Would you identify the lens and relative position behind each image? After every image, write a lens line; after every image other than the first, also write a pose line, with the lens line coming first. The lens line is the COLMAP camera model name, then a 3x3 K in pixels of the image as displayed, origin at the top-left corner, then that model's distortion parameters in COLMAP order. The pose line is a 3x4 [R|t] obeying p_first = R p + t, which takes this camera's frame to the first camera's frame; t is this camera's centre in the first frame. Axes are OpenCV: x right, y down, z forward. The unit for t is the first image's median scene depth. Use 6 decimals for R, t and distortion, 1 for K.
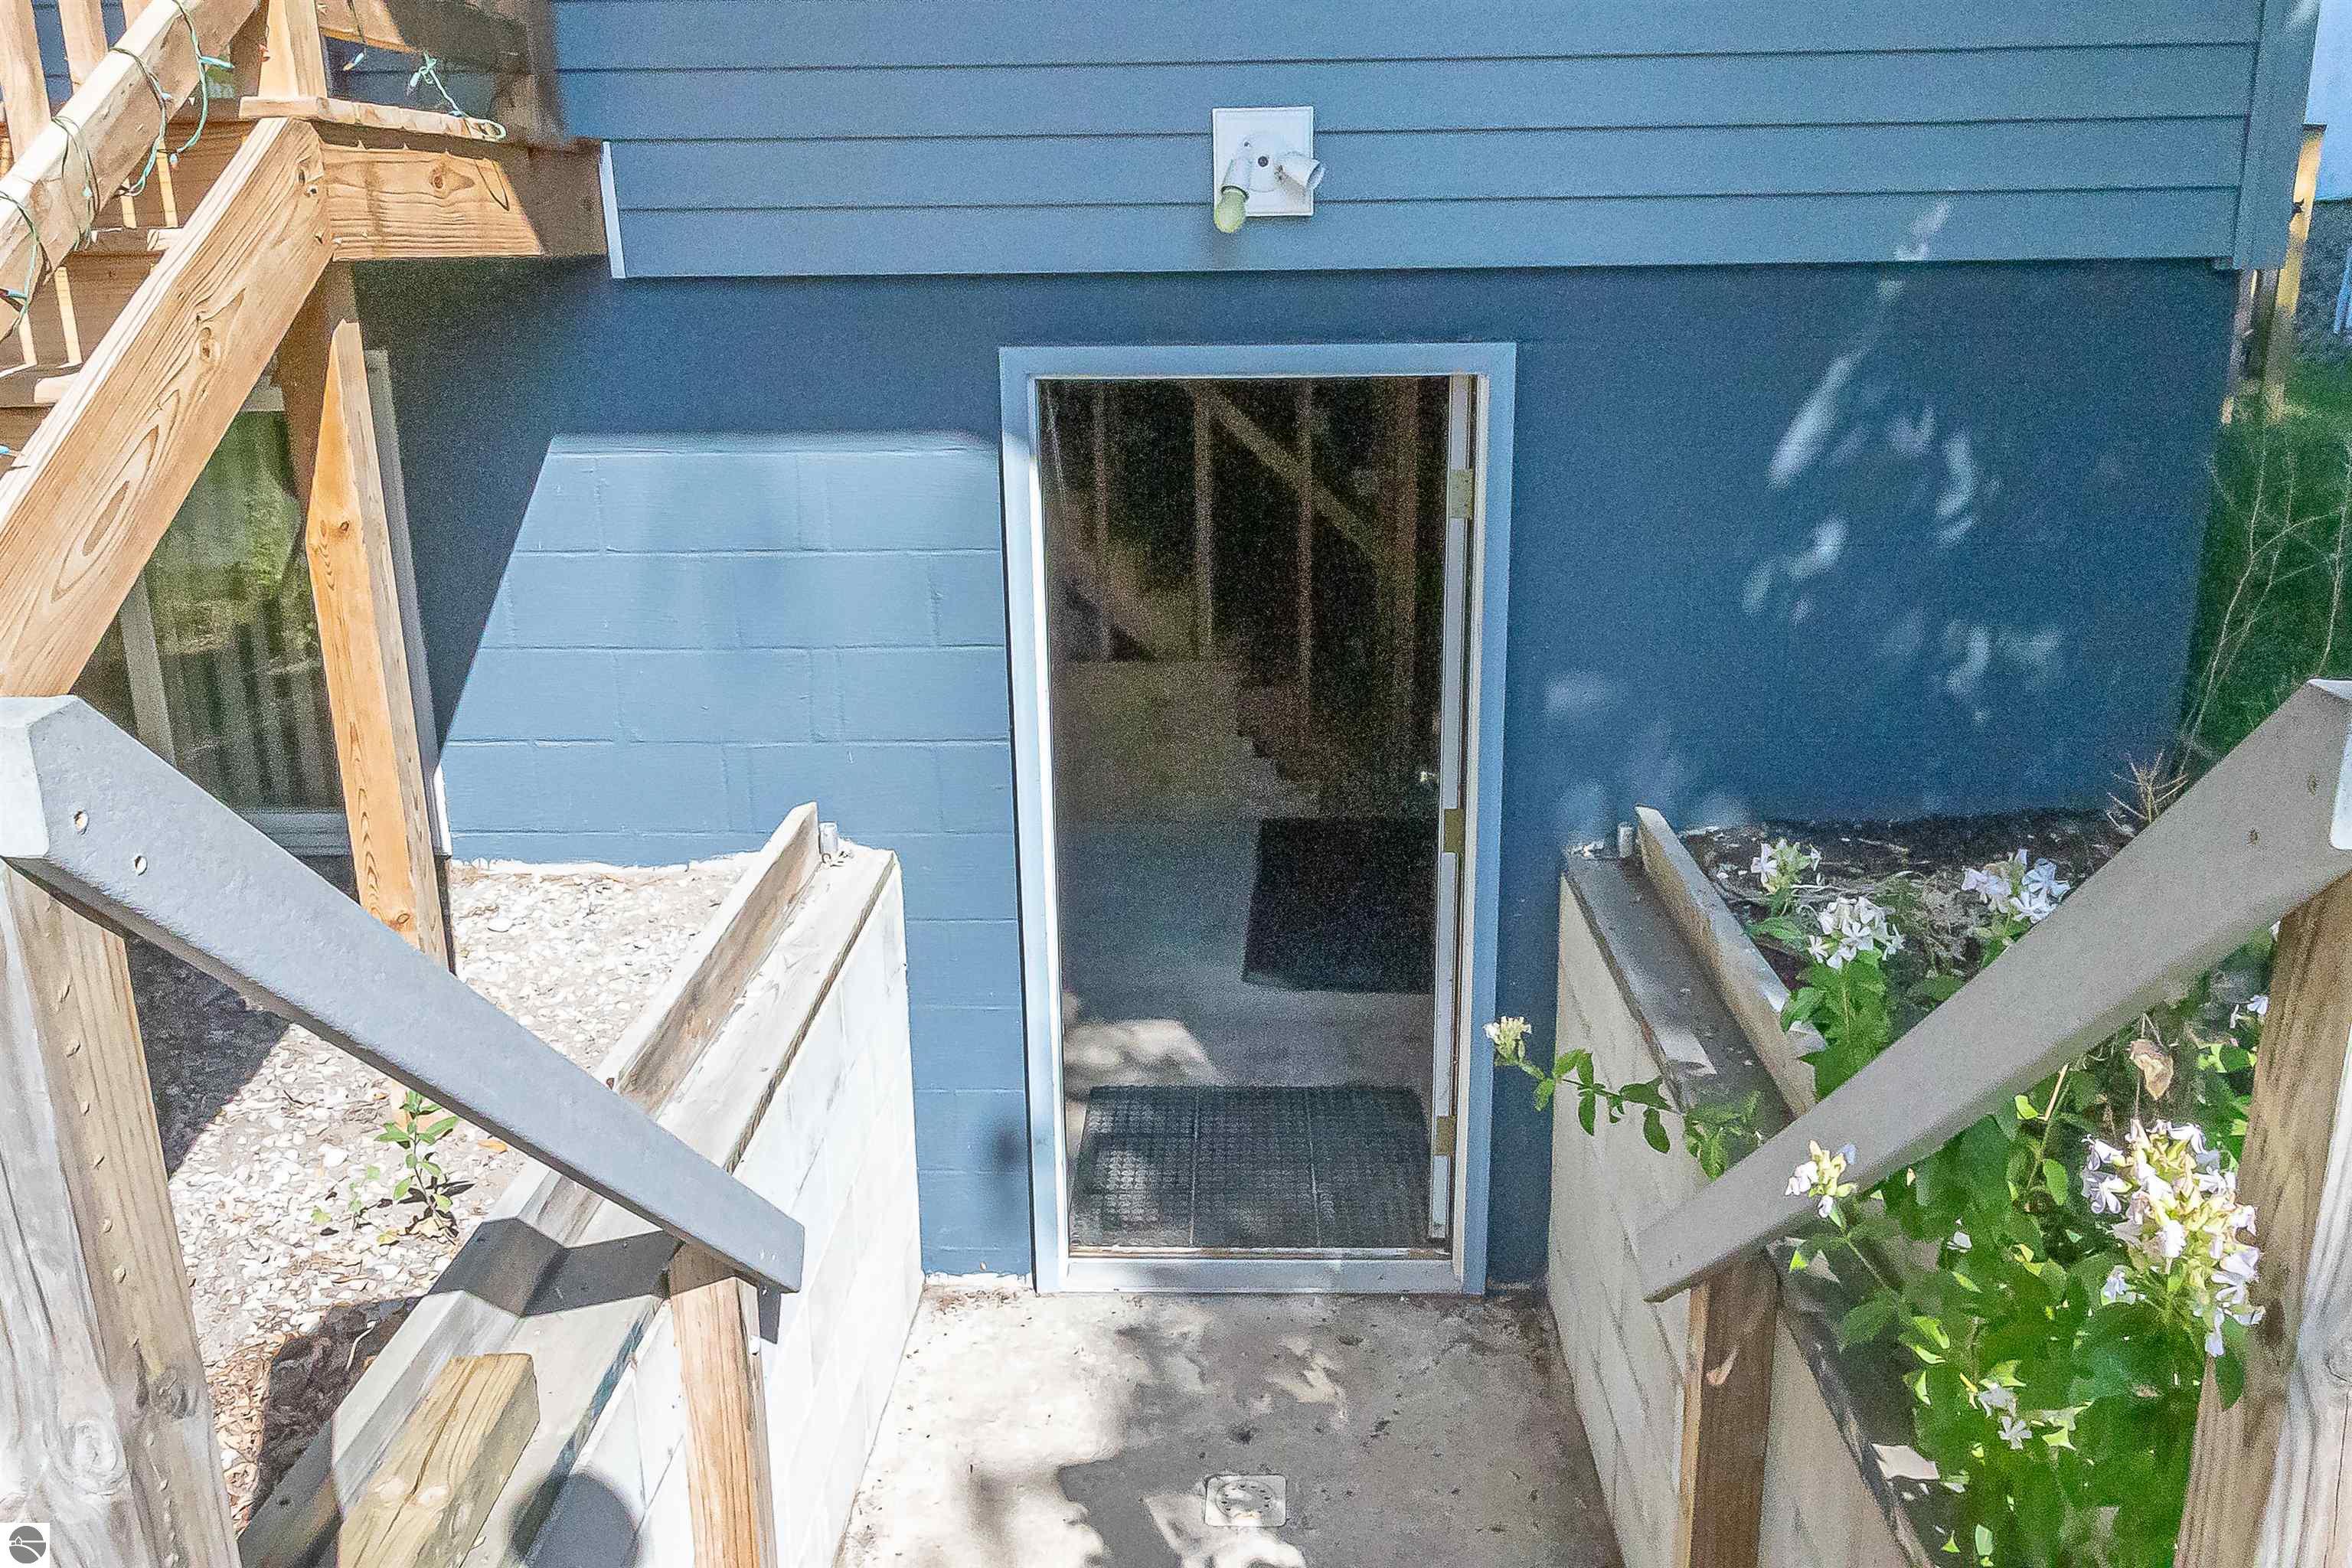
lens RADIAL K [[1873.9, 0, 1215.4], [0, 1873.9, 781.4], [0, 0, 1]] dist [0.002803, -0.005431]
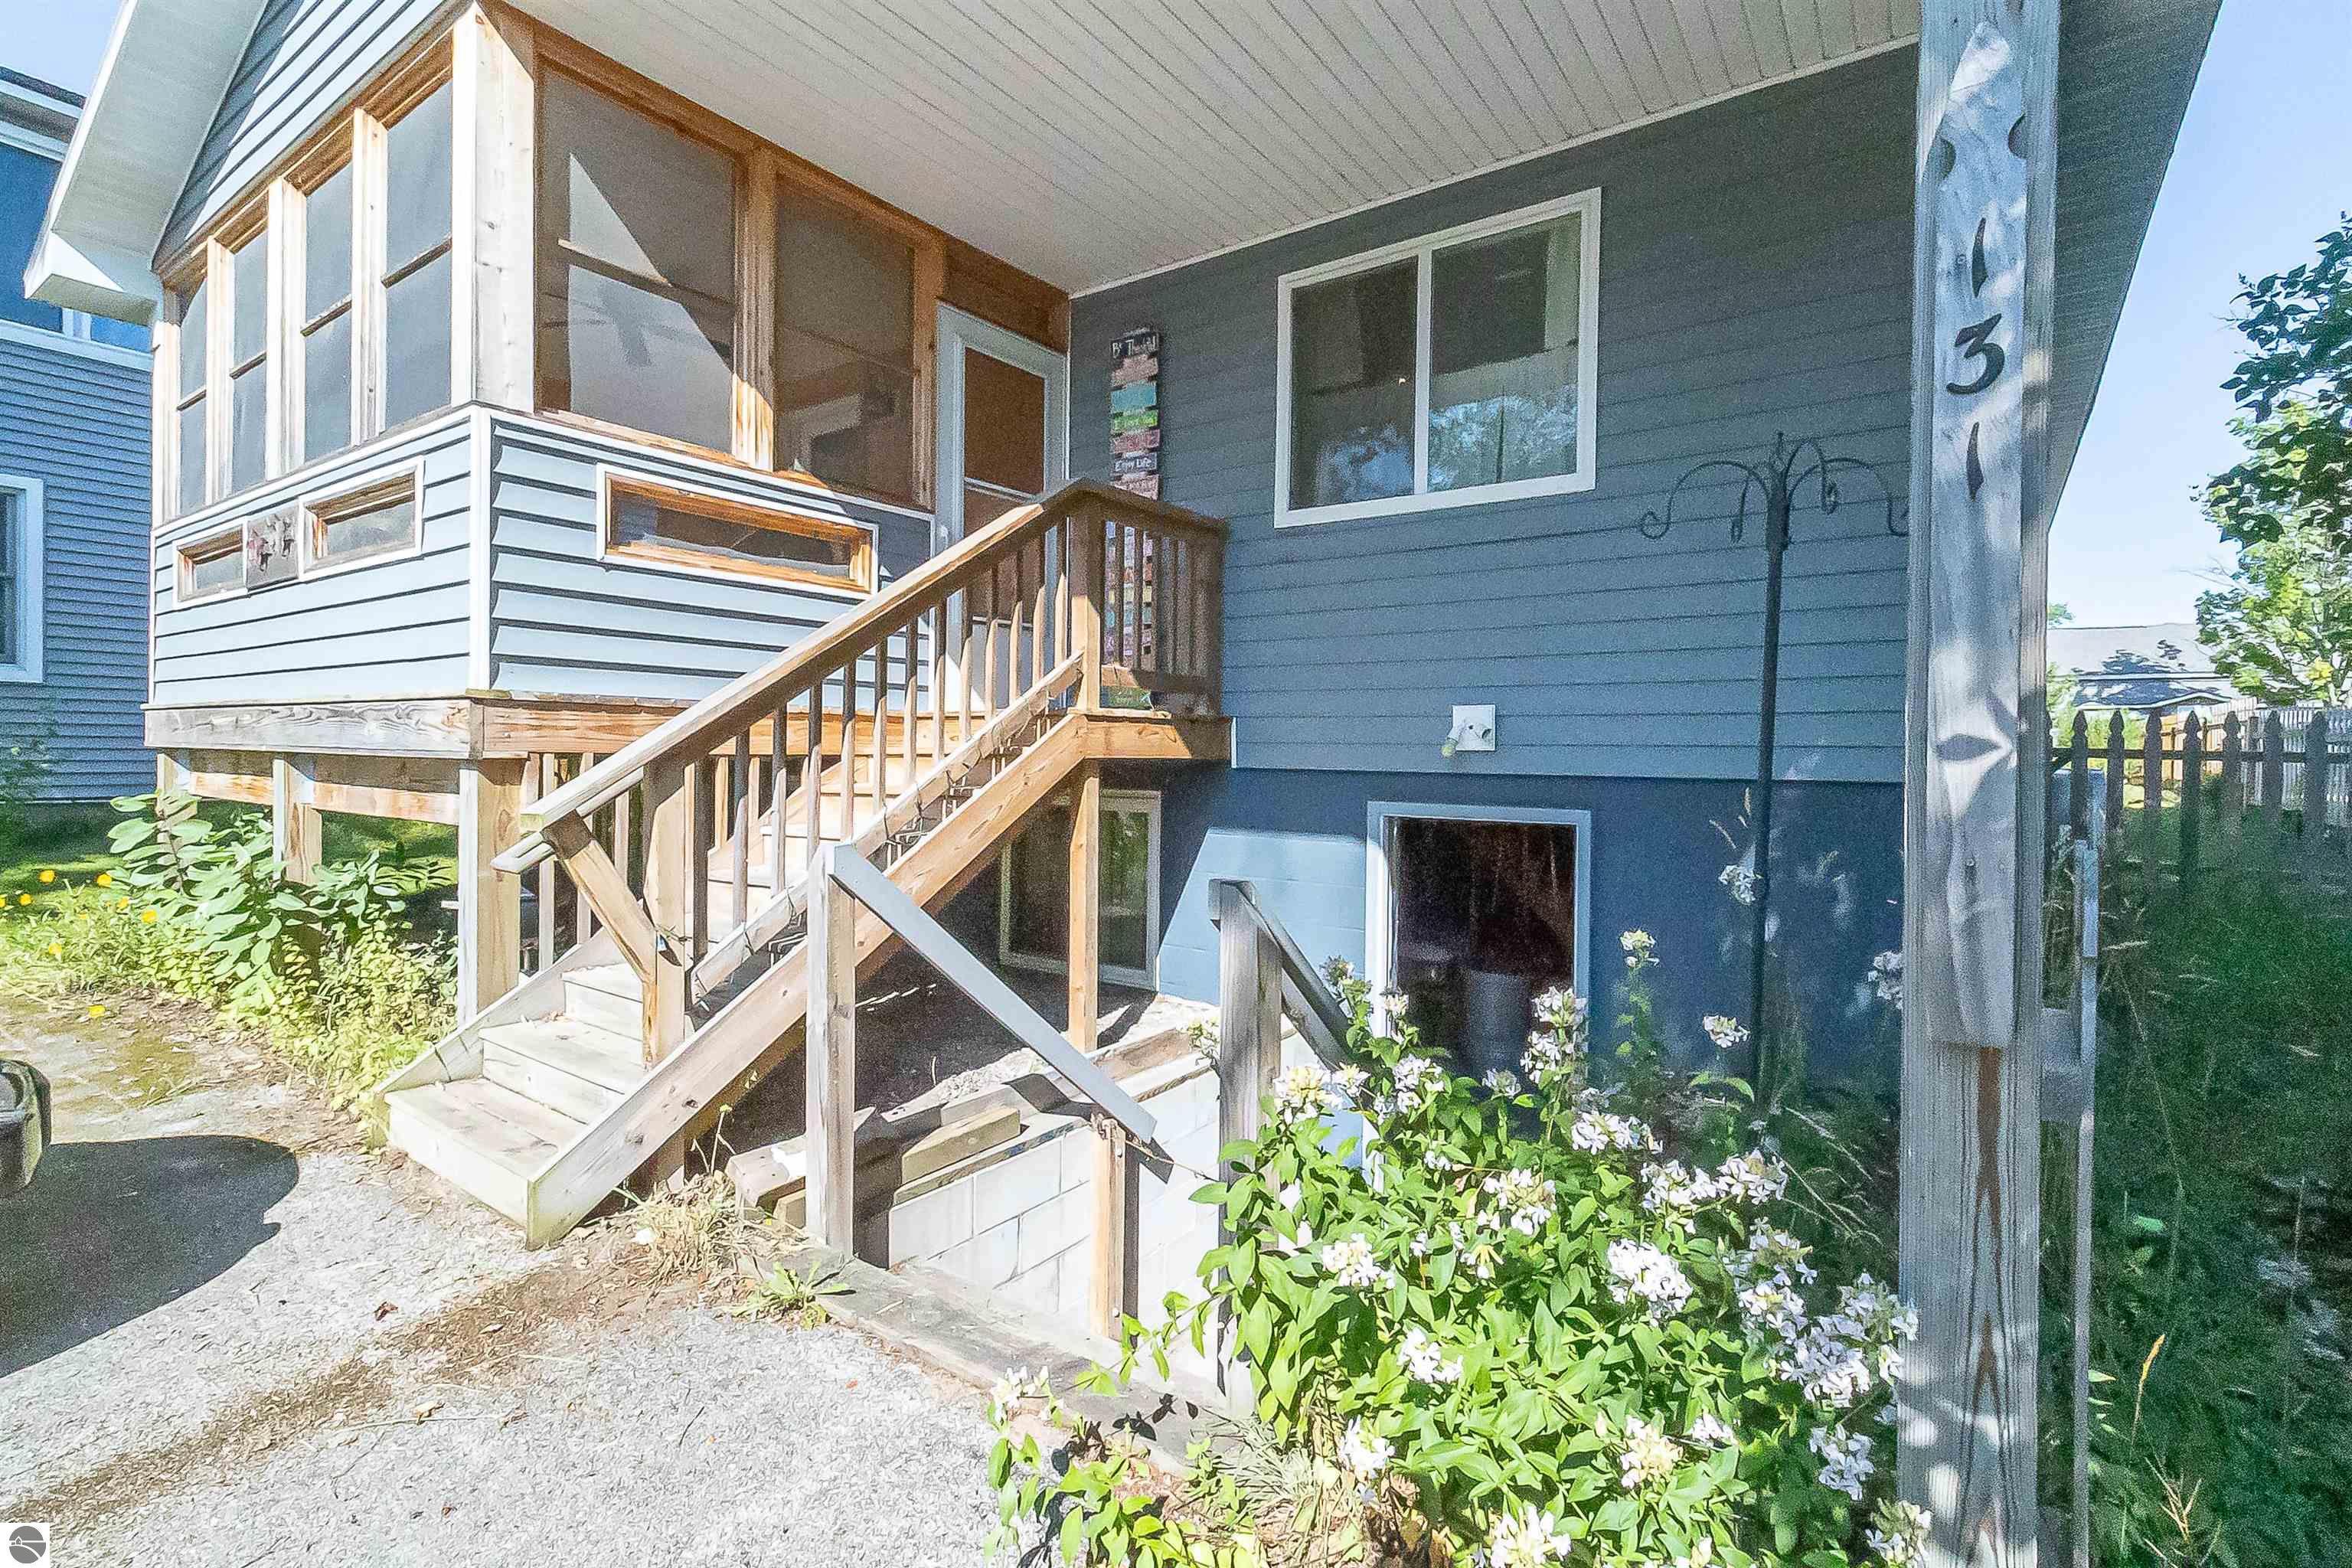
lens RADIAL K [[1086.4, 0, 1198.3], [0, 1086.4, 761.5], [0, 0, 1]] dist [0.000175, 0.000211]
pose [[0.829296, 0.028644, -0.558075, 0.491606], [-0.177529, 0.960452, -0.214511, 0.053131], [0.529860, 0.276967, 0.801584, -0.230046]]
